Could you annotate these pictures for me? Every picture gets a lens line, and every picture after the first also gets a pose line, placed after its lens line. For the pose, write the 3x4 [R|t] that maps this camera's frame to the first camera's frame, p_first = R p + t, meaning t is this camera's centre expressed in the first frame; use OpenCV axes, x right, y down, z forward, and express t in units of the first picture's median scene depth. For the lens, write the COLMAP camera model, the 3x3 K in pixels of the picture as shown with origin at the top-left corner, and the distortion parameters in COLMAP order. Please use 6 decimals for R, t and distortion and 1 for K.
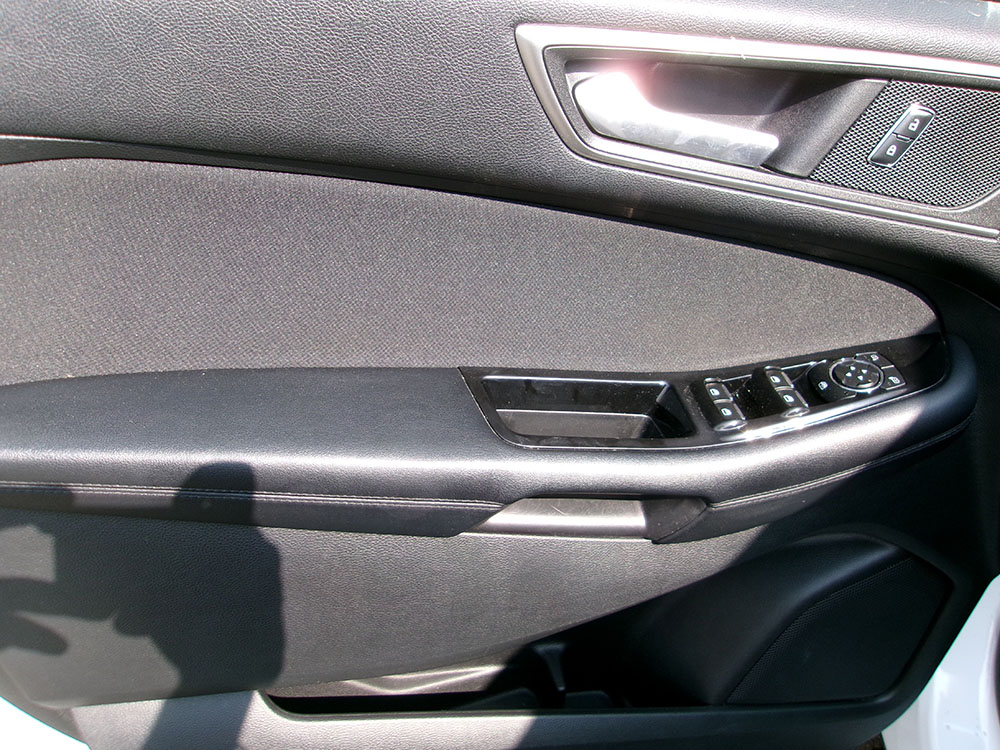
lens RADIAL K [[783.3, 0, 500.0], [0, 783.3, 374.8], [0, 0, 1]] dist [-0.033867, 0.026835]
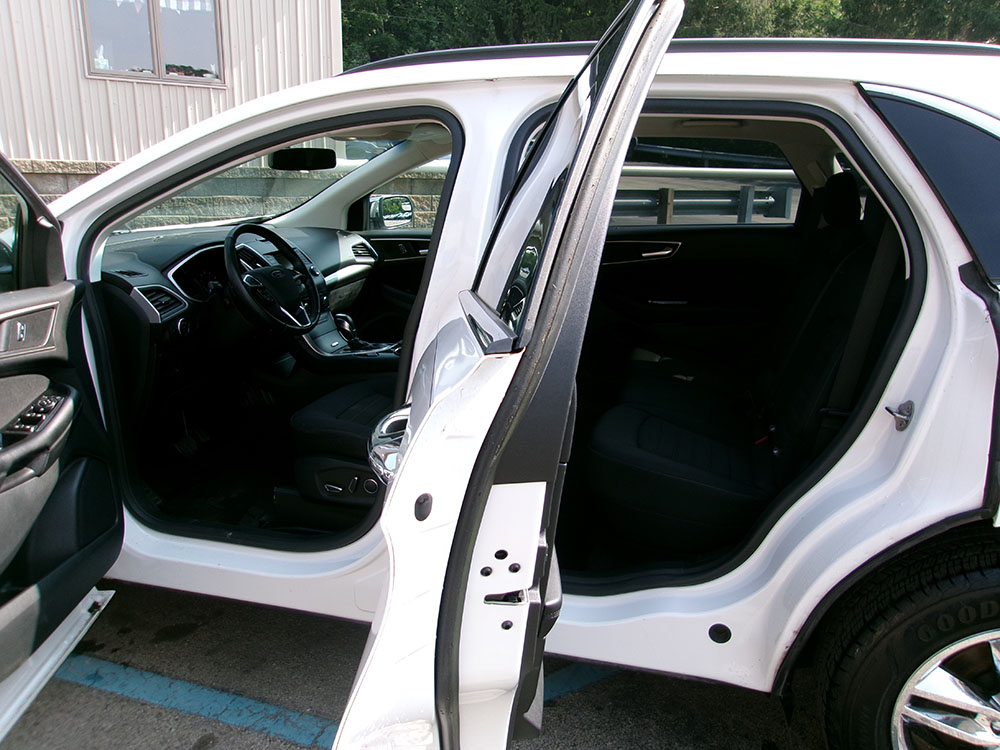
lens RADIAL K [[783.3, 0, 499.6], [0, 783.3, 376.4], [0, 0, 1]] dist [-0.033867, 0.026835]
pose [[0.195934, -0.404375, 0.893360, -1.849203], [0.544746, 0.802402, 0.243728, 0.141533], [-0.815391, 0.438899, 0.377499, -1.616970]]
